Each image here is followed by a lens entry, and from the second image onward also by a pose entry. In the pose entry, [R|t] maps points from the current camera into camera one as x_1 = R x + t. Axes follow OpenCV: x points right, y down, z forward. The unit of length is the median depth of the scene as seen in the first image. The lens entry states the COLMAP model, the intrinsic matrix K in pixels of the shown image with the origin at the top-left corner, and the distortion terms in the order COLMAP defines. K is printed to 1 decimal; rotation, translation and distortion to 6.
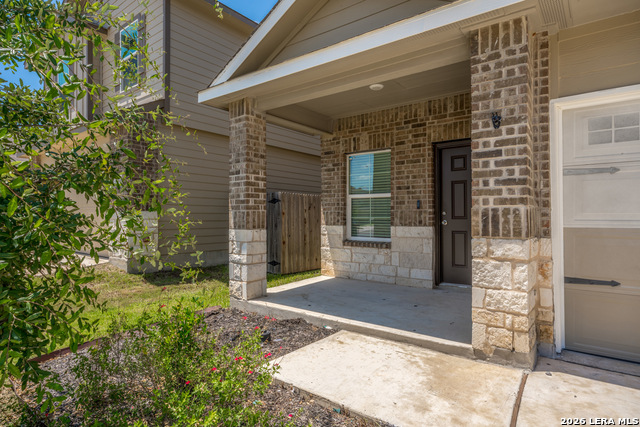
lens RADIAL K [[348.7, 0, 324.3], [0, 348.7, 218.0], [0, 0, 1]] dist [-0.008637, 0.001219]
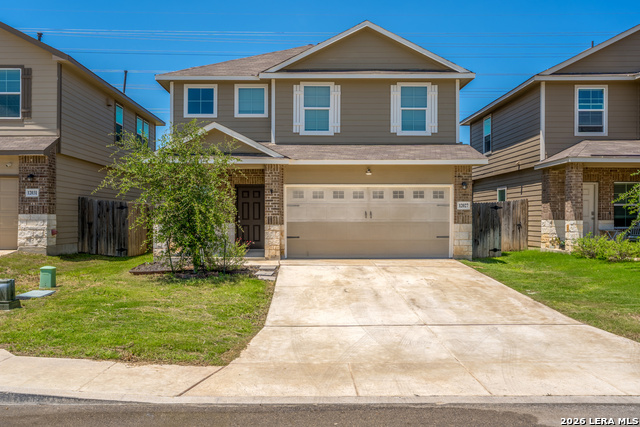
lens RADIAL K [[566.9, 0, 318.6], [0, 566.9, 214.5], [0, 0, 1]] dist [-0.010090, 0.015510]
pose [[0.768123, 0.005855, 0.640275, -2.711950], [0.001059, 0.999945, -0.010415, 0.014137], [-0.640301, 0.008678, 0.768075, -3.578918]]
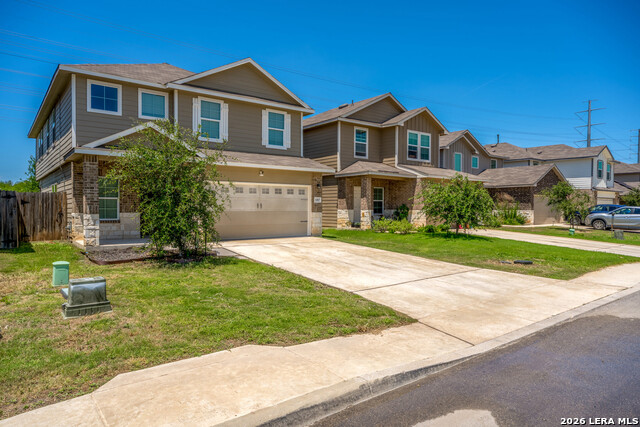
lens RADIAL K [[403.3, 0, 319.5], [0, 403.3, 213.2], [0, 0, 1]] dist [-0.004034, 0.002499]
pose [[0.224393, -0.010752, 0.974439, -3.762704], [0.000760, 0.999941, 0.010858, -0.000682], [-0.974498, -0.001696, 0.224388, -1.500909]]
